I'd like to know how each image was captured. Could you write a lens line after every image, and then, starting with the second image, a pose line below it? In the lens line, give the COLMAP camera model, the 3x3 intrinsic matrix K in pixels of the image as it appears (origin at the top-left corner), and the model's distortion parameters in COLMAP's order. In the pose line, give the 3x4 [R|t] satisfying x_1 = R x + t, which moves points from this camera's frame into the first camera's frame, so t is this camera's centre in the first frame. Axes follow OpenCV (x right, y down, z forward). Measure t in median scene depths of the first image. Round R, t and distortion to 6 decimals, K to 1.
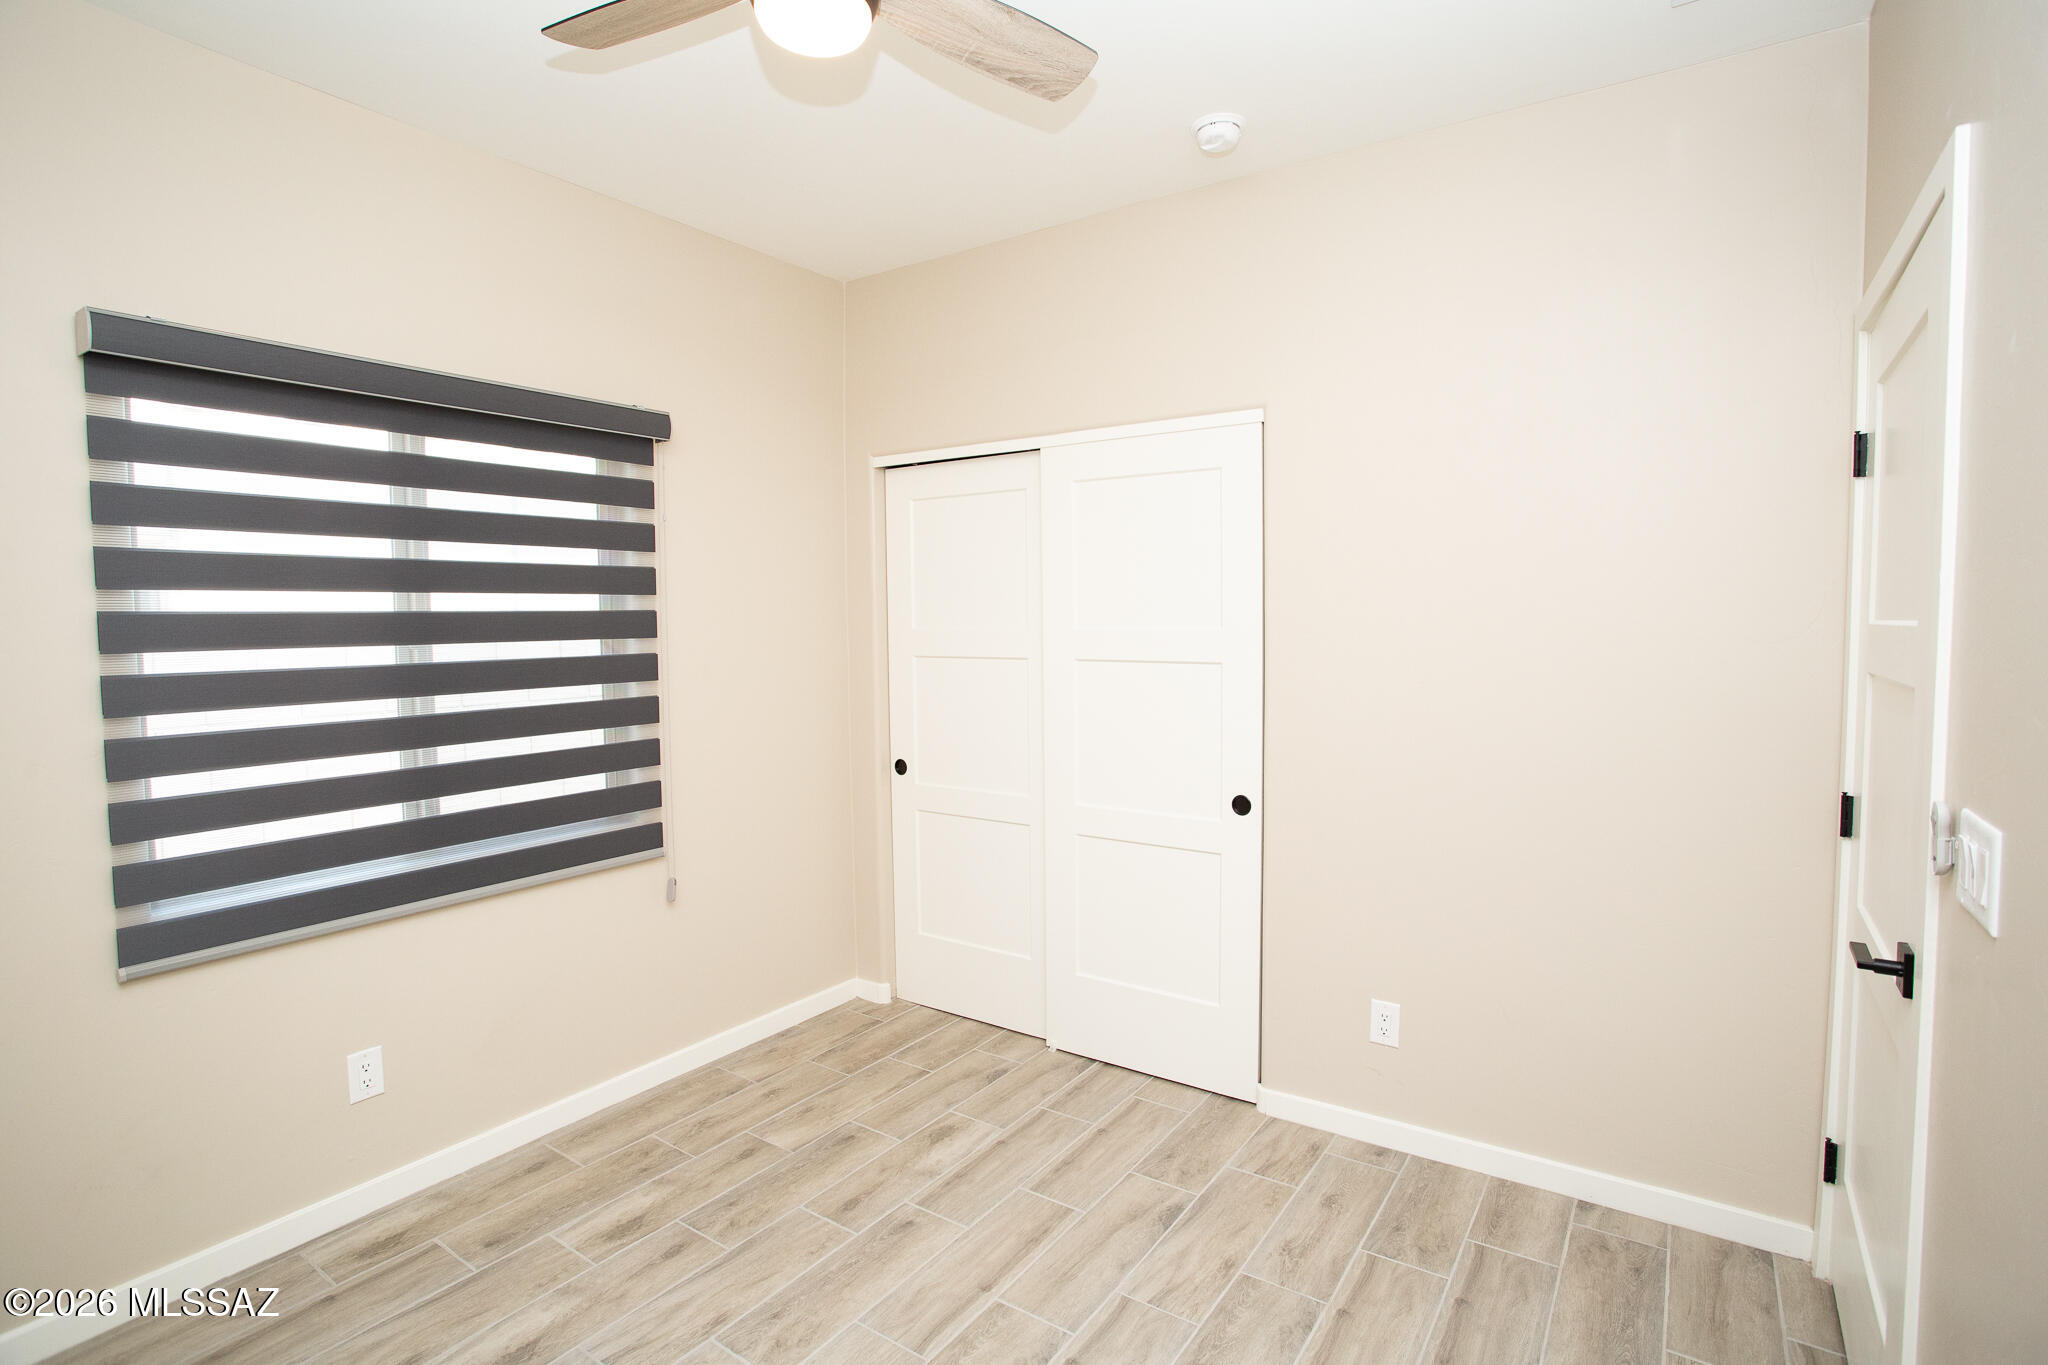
lens RADIAL K [[994.9, 0, 1028.7], [0, 994.9, 666.4], [0, 0, 1]] dist [-0.073674, 0.030841]
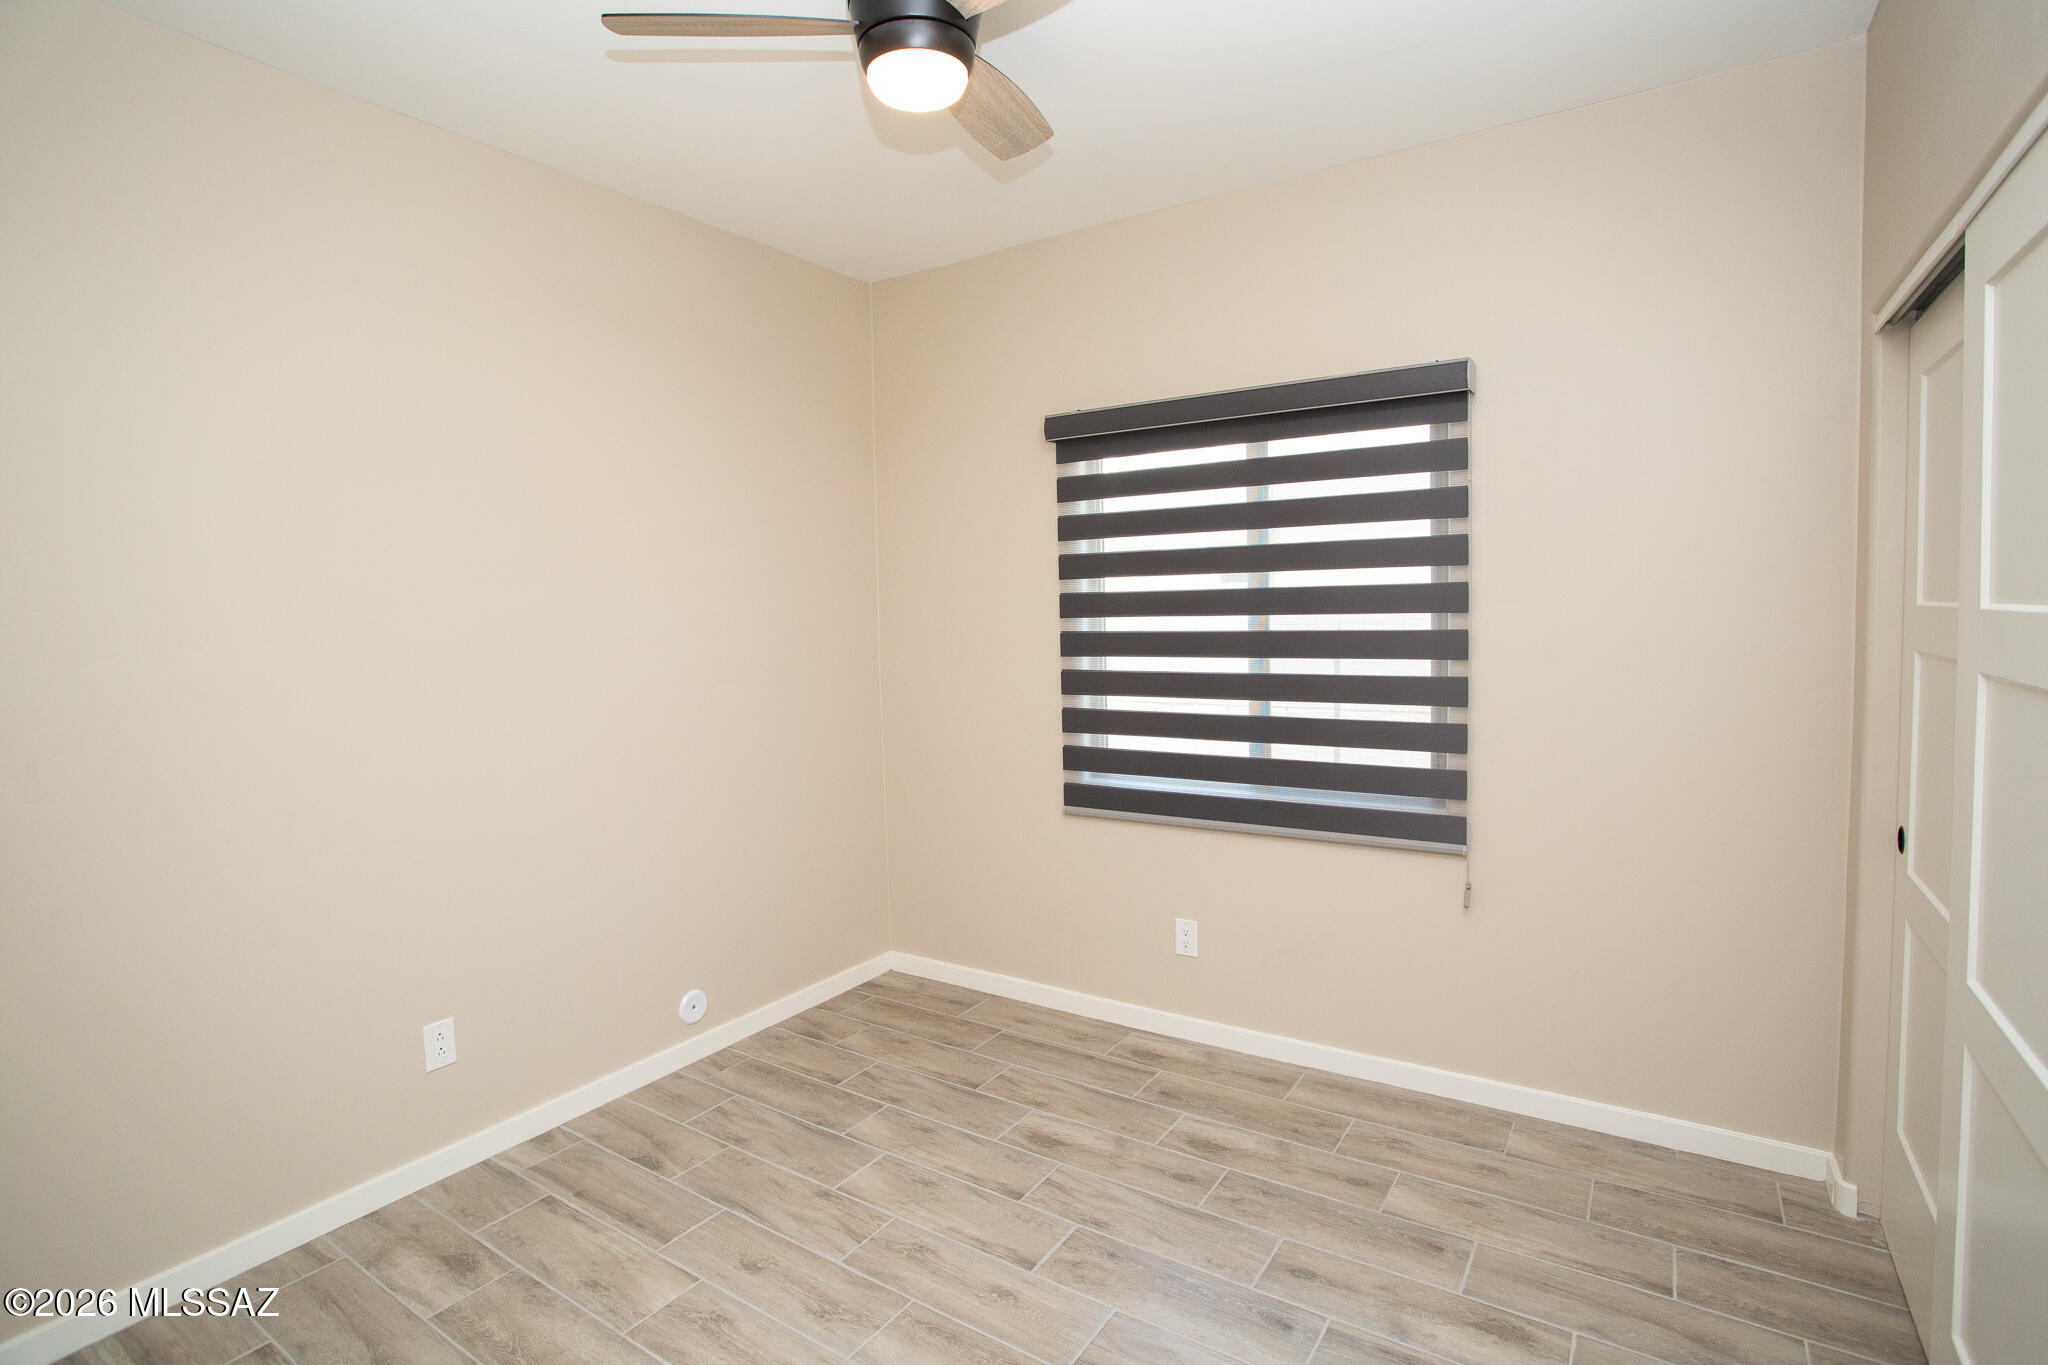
lens RADIAL K [[994.9, 0, 1028.7], [0, 994.9, 666.4], [0, 0, 1]] dist [-0.073674, 0.030841]
pose [[0.018695, 0.068773, -0.997457, 0.604271], [-0.028625, 0.997259, 0.068223, -0.035274], [0.999415, 0.027277, 0.020612, 0.691413]]
